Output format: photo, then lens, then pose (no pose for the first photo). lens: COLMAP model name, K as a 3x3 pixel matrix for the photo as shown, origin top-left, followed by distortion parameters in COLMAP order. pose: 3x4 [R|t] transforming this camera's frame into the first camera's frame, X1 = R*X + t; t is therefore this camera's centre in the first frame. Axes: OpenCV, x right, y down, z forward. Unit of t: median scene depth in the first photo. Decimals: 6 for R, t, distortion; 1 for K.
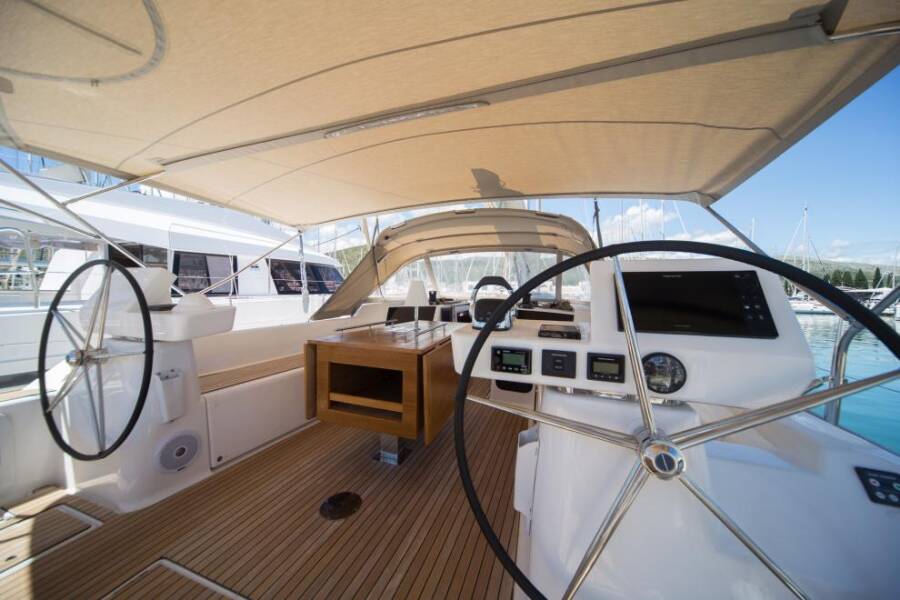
lens RADIAL K [[304.4, 0, 448.5], [0, 304.4, 296.7], [0, 0, 1]] dist [0.013335, -0.002386]
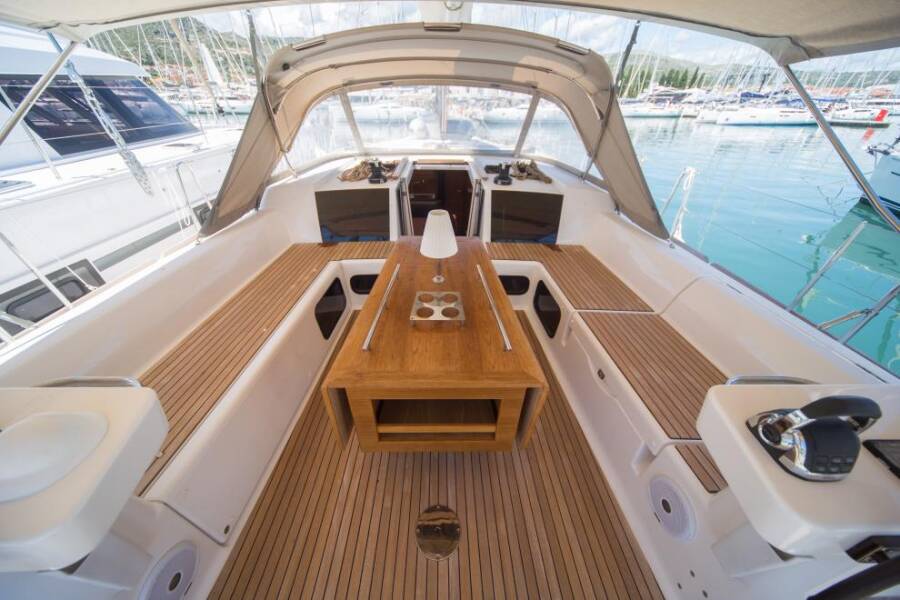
lens RADIAL K [[306.4, 0, 448.9], [0, 306.4, 296.9], [0, 0, 1]] dist [0.009812, -0.000249]
pose [[0.931362, -0.201707, 0.303115, -0.395036], [0.007191, 0.842547, 0.538574, -0.308504], [-0.364022, -0.499428, 0.786167, 0.547045]]
